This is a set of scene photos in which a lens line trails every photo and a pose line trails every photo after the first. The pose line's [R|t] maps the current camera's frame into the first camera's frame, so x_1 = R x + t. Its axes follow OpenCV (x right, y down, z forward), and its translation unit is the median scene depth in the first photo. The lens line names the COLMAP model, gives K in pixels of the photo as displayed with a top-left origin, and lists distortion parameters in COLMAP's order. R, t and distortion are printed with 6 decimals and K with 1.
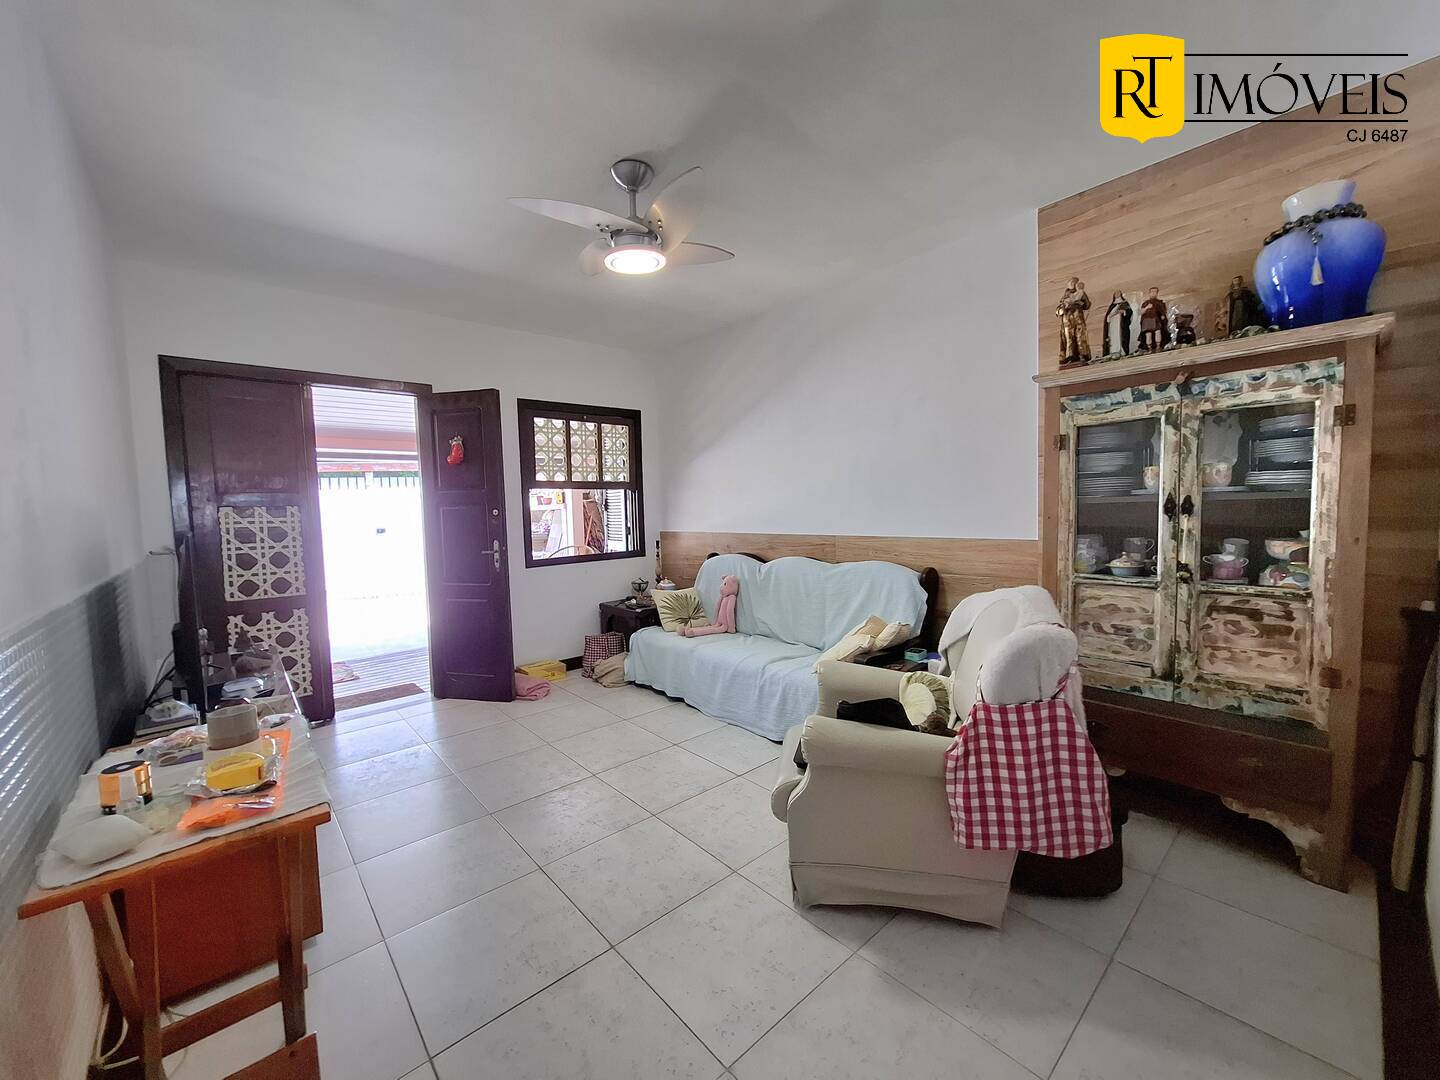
lens RADIAL K [[567.6, 0, 716.8], [0, 567.6, 545.7], [0, 0, 1]] dist [-0.007414, 0.001427]
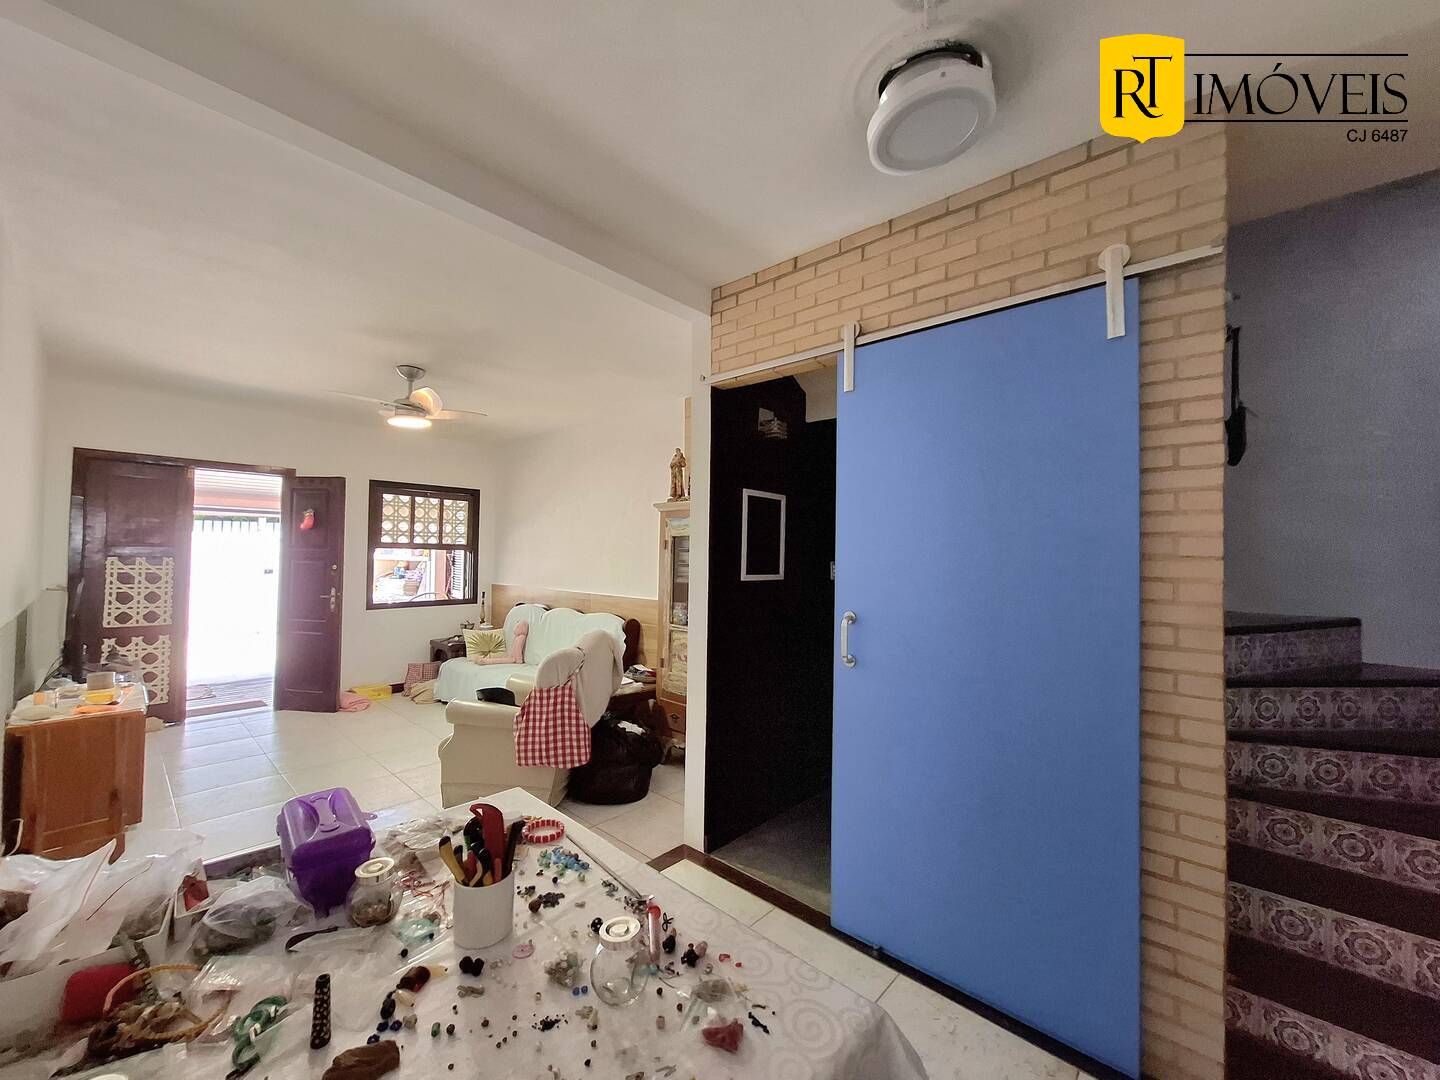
lens RADIAL K [[567.6, 0, 723.1], [0, 567.6, 543.1], [0, 0, 1]] dist [-0.007414, 0.001427]
pose [[0.993130, 0.044791, 0.108101, 0.402982], [-0.034666, 0.994988, -0.093792, -0.023415], [-0.111760, 0.089400, 0.989706, -0.465067]]
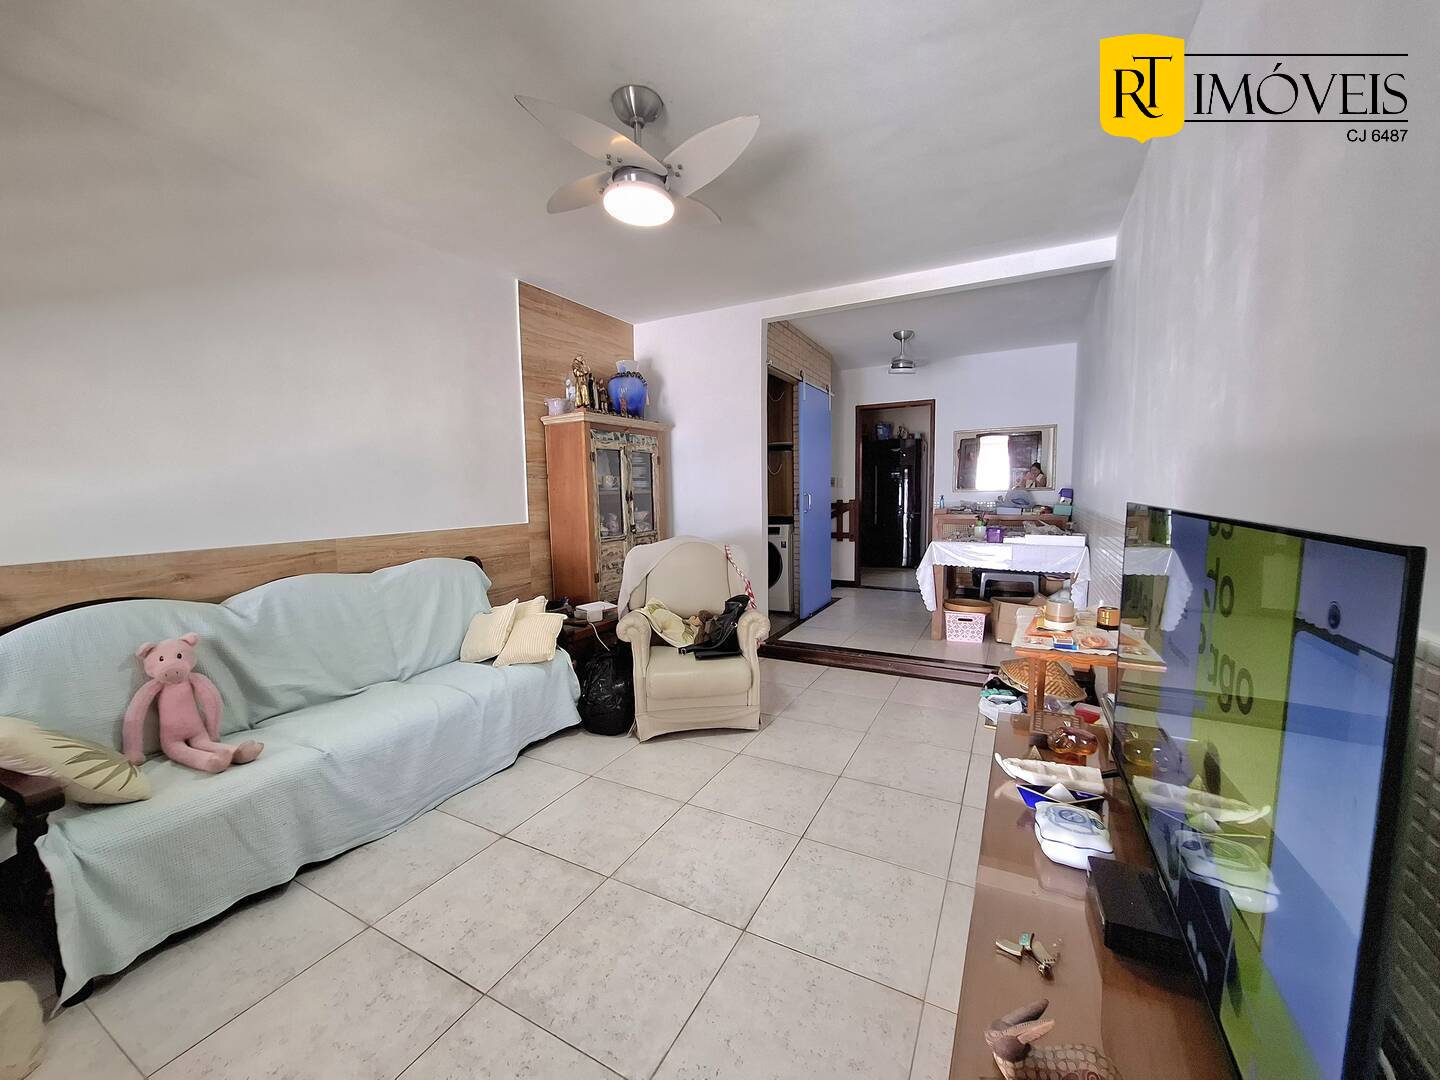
lens RADIAL K [[567.6, 0, 711.7], [0, 567.6, 540.2], [0, 0, 1]] dist [-0.007414, 0.001427]
pose [[-0.339601, -0.051978, 0.939132, -0.700715], [0.091806, 0.991872, 0.088095, -0.039544], [-0.936079, 0.116136, -0.332068, 0.843528]]
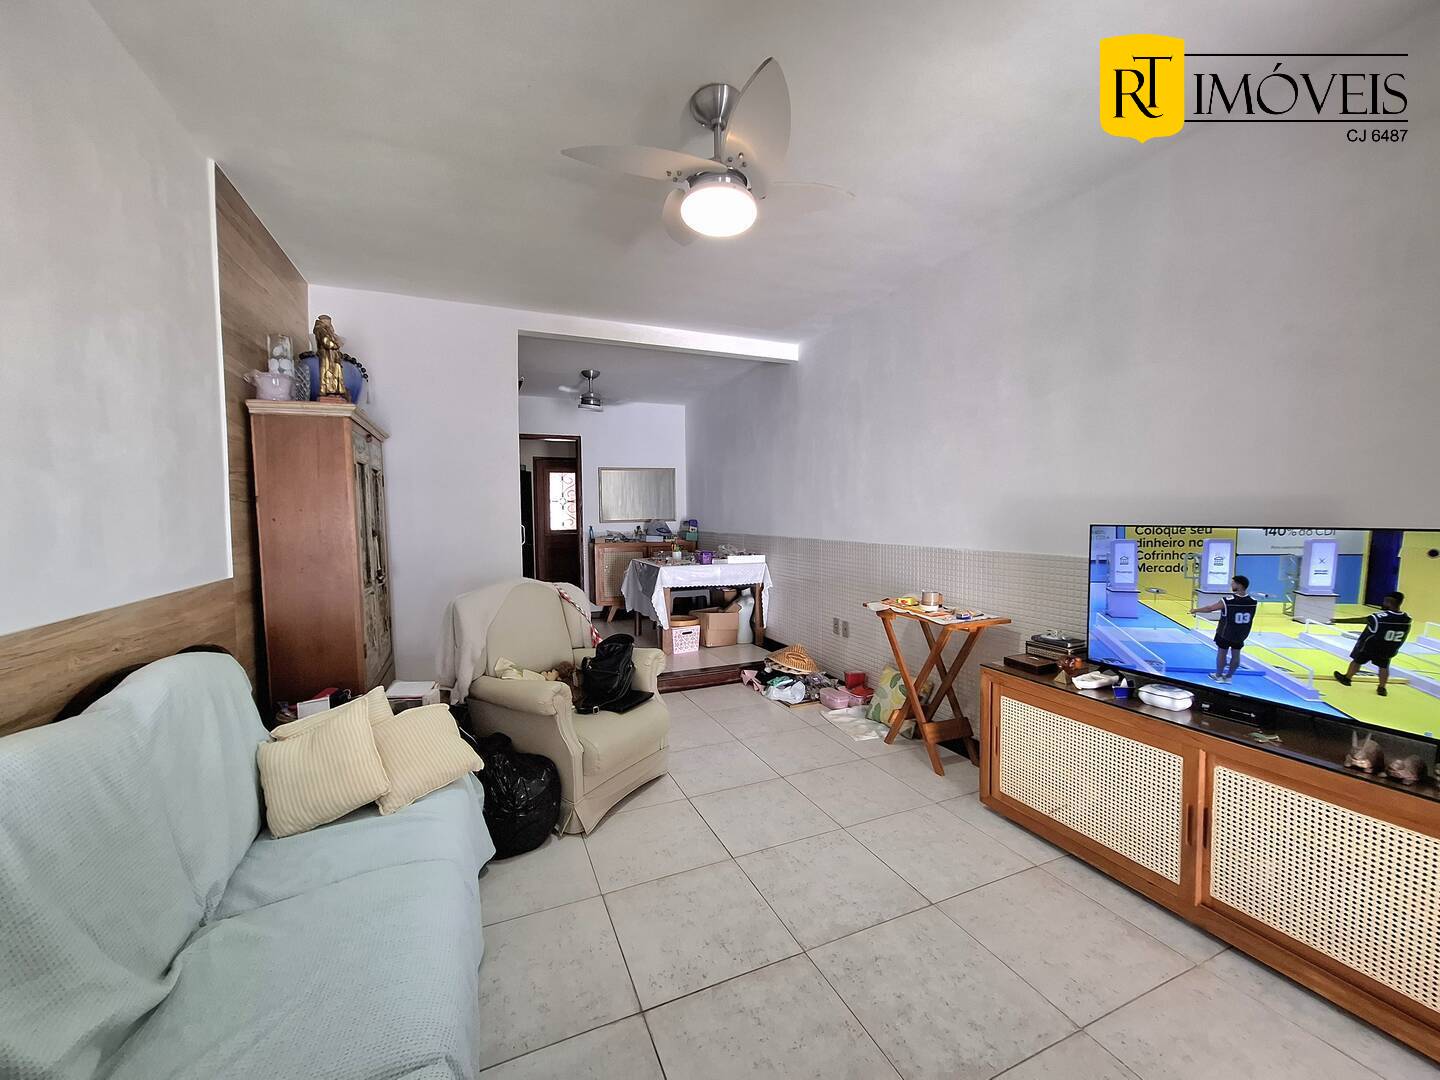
lens RADIAL K [[567.6, 0, 715.7], [0, 567.6, 540.3], [0, 0, 1]] dist [-0.007414, 0.001427]
pose [[-0.948749, 0.022645, 0.315217, -0.261213], [0.058725, 0.992690, 0.105437, -0.085502], [-0.310526, 0.118545, -0.943144, 1.233199]]
